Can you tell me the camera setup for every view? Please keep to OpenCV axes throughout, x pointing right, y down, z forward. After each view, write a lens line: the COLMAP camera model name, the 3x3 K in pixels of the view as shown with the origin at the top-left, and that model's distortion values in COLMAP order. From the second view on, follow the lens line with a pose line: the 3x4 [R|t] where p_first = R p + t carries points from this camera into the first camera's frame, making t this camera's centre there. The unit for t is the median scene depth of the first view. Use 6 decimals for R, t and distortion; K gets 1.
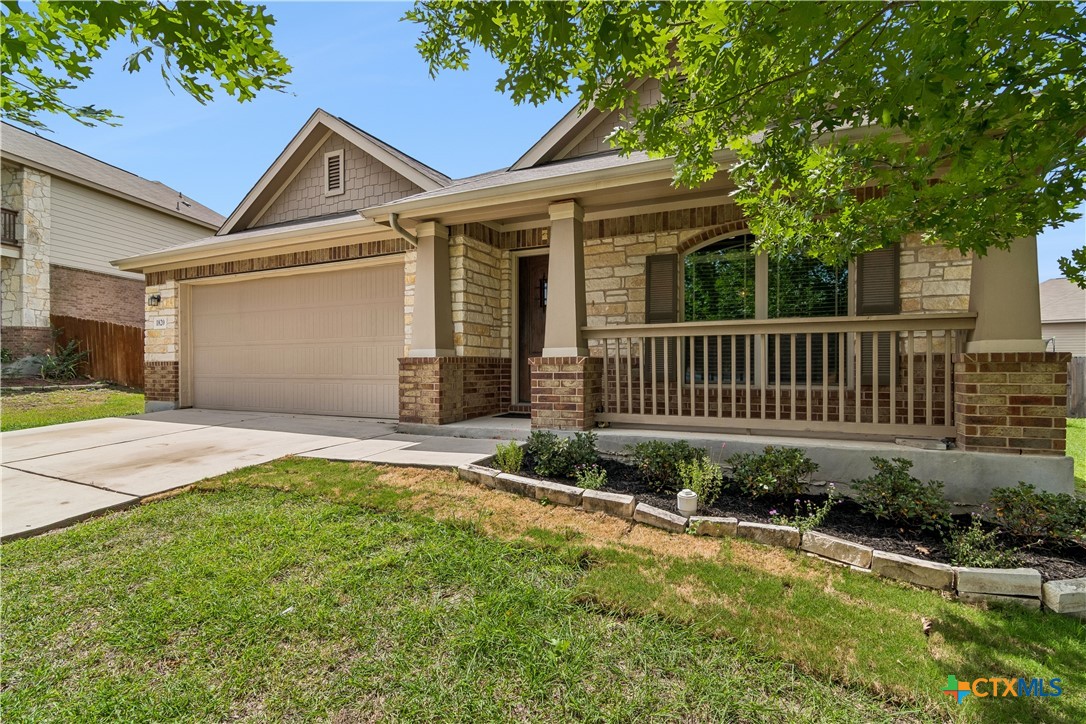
lens RADIAL K [[530.1, 0, 543.0], [0, 530.1, 362.0], [0, 0, 1]] dist [-0.002097, -0.000528]
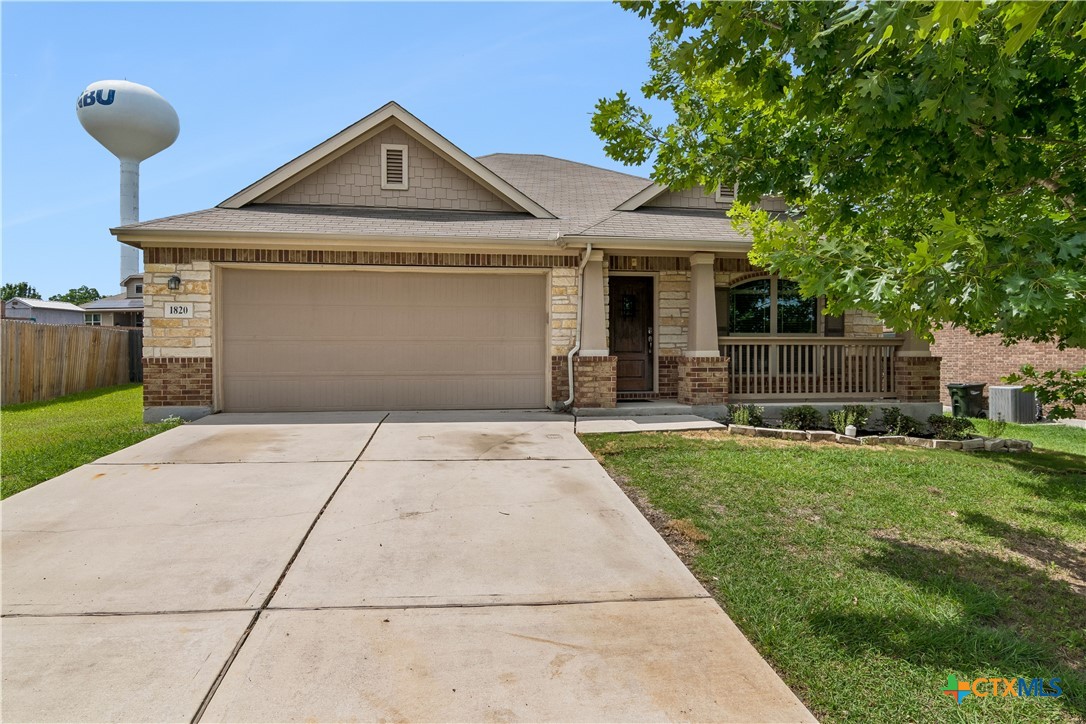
lens RADIAL K [[618.6, 0, 543.0], [0, 618.6, 362.0], [0, 0, 1]] dist [-0.000762, -0.000725]
pose [[0.831254, -0.002552, 0.555886, -1.156336], [-0.004644, 0.999923, 0.011536, -0.011466], [-0.555873, -0.012171, 0.831178, -0.163910]]
